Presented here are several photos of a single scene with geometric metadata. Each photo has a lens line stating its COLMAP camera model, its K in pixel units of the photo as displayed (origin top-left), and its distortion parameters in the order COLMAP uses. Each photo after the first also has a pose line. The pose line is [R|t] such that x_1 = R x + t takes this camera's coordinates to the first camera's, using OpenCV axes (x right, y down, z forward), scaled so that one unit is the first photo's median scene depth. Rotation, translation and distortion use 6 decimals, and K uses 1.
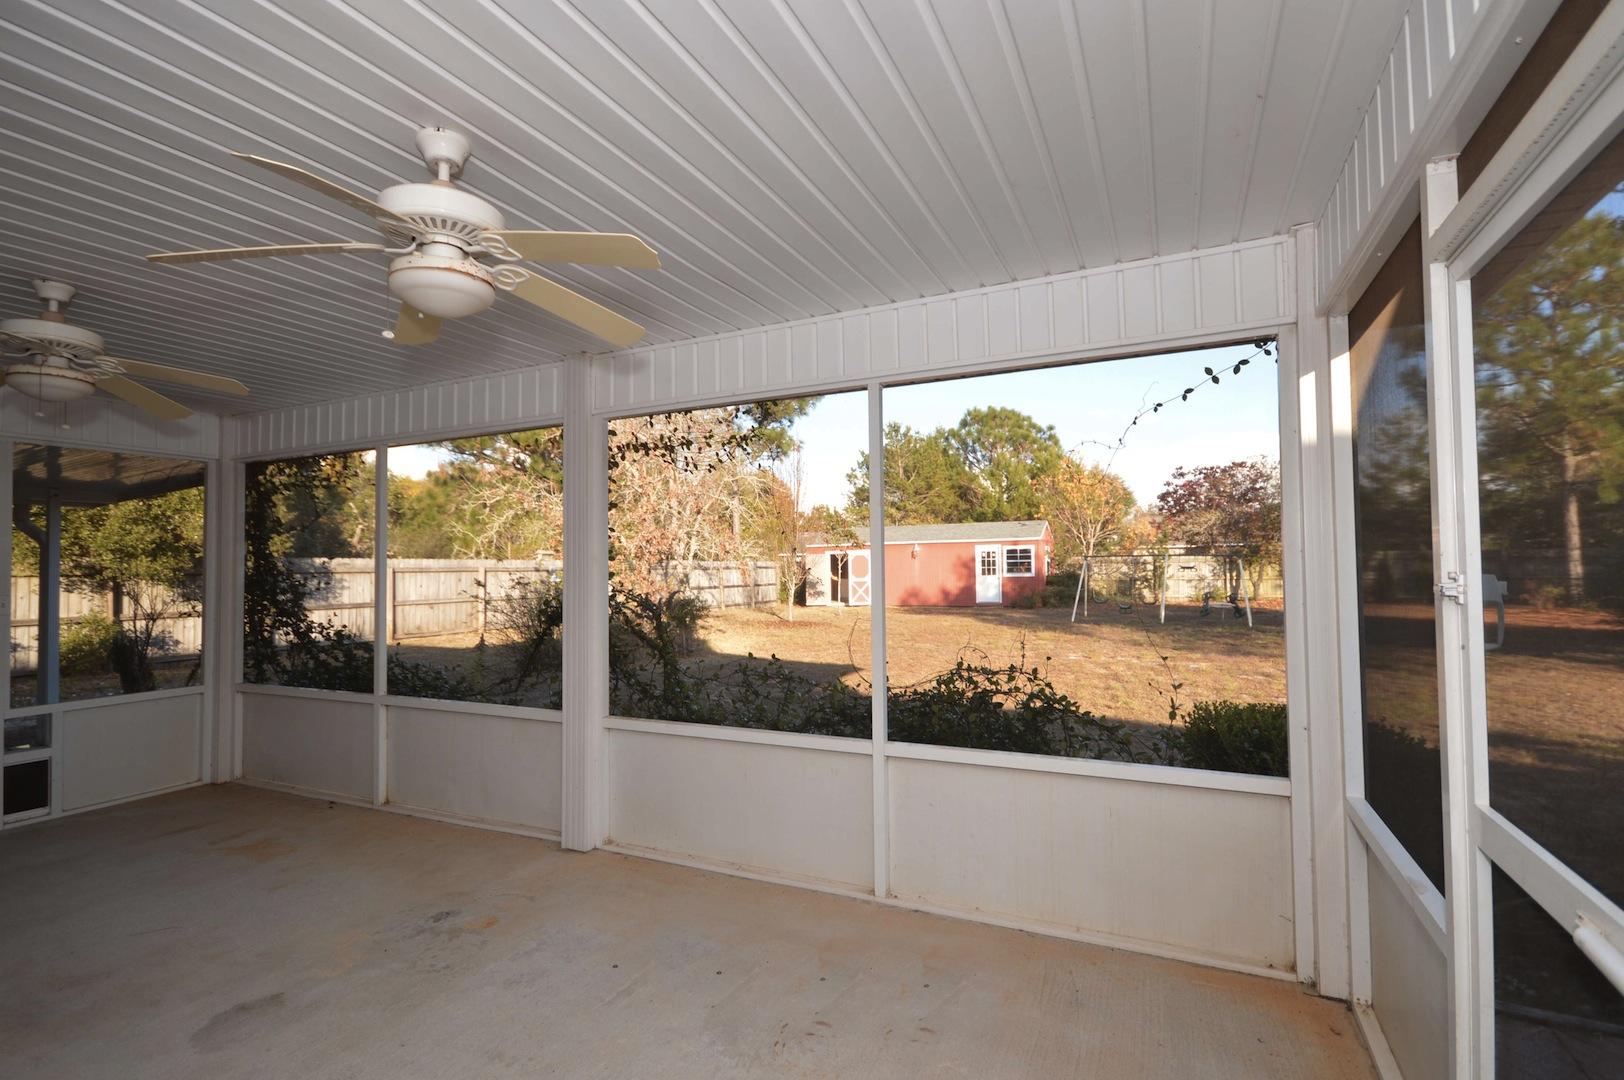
lens RADIAL K [[745.5, 0, 817.9], [0, 745.5, 554.0], [0, 0, 1]] dist [-0.001093, -0.001182]
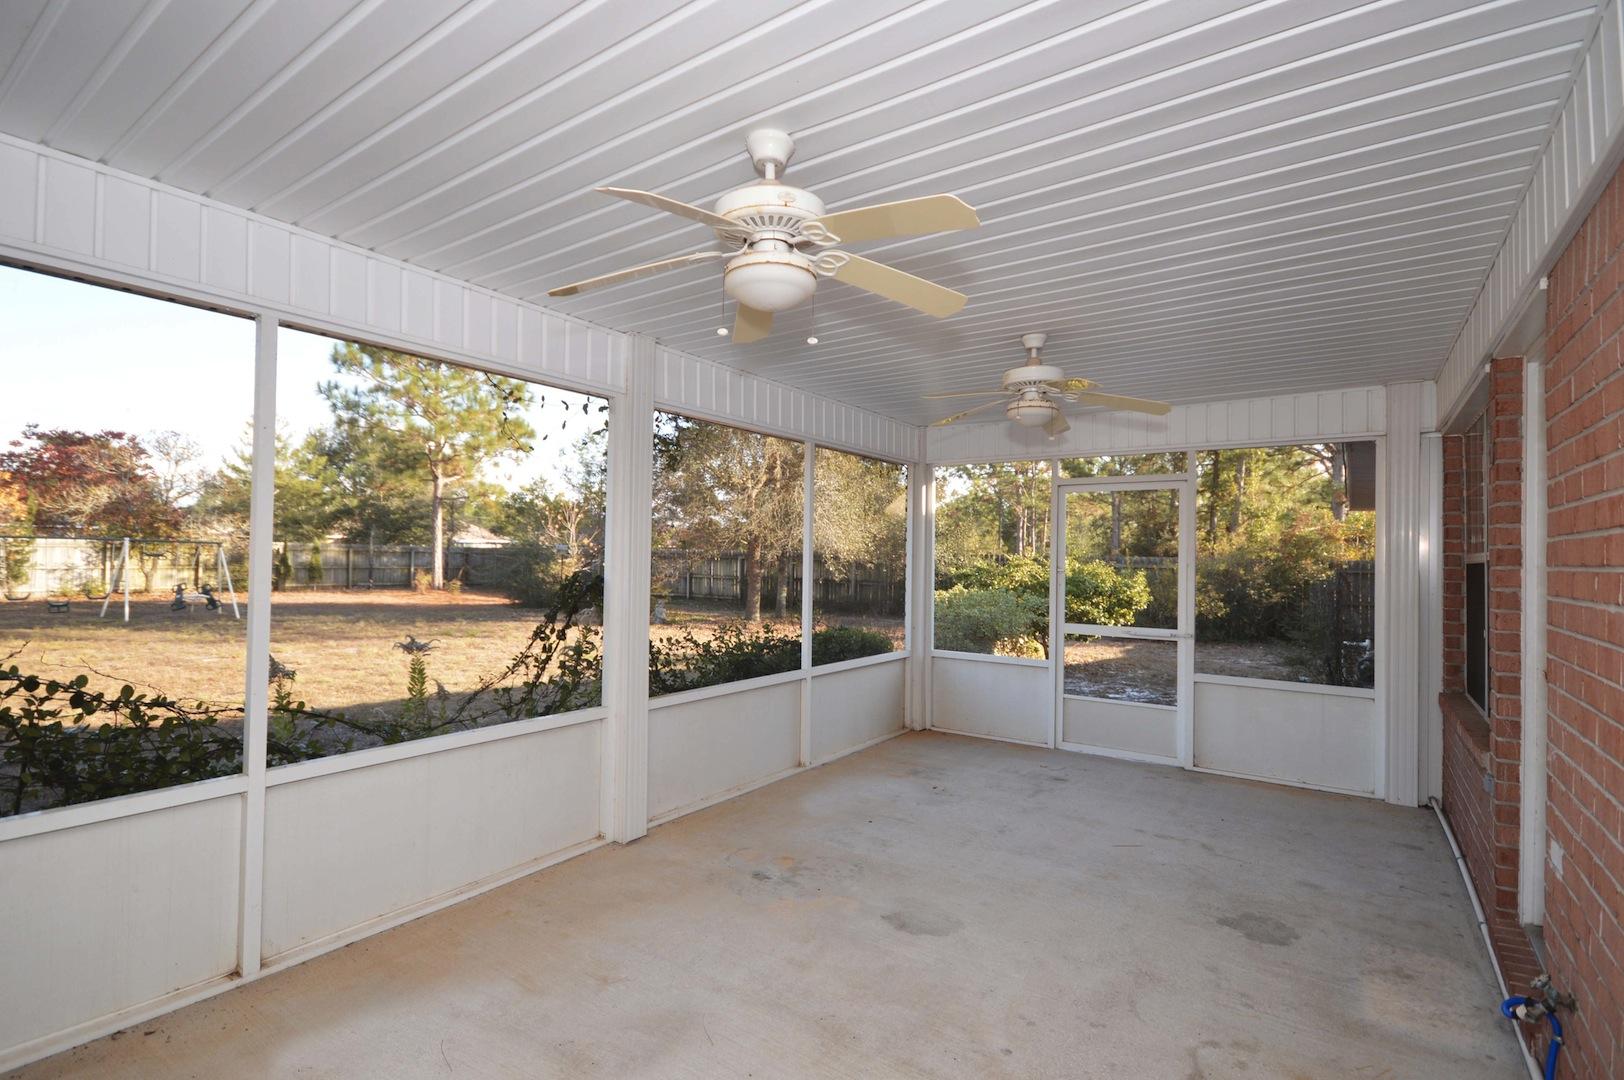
lens RADIAL K [[765.6, 0, 815.8], [0, 765.6, 540.4], [0, 0, 1]] dist [-0.010611, 0.000582]
pose [[0.166587, 0.039807, 0.985223, -0.220683], [-0.033808, 0.998828, -0.034640, 0.005749], [-0.985447, -0.027538, 0.167738, 0.104891]]
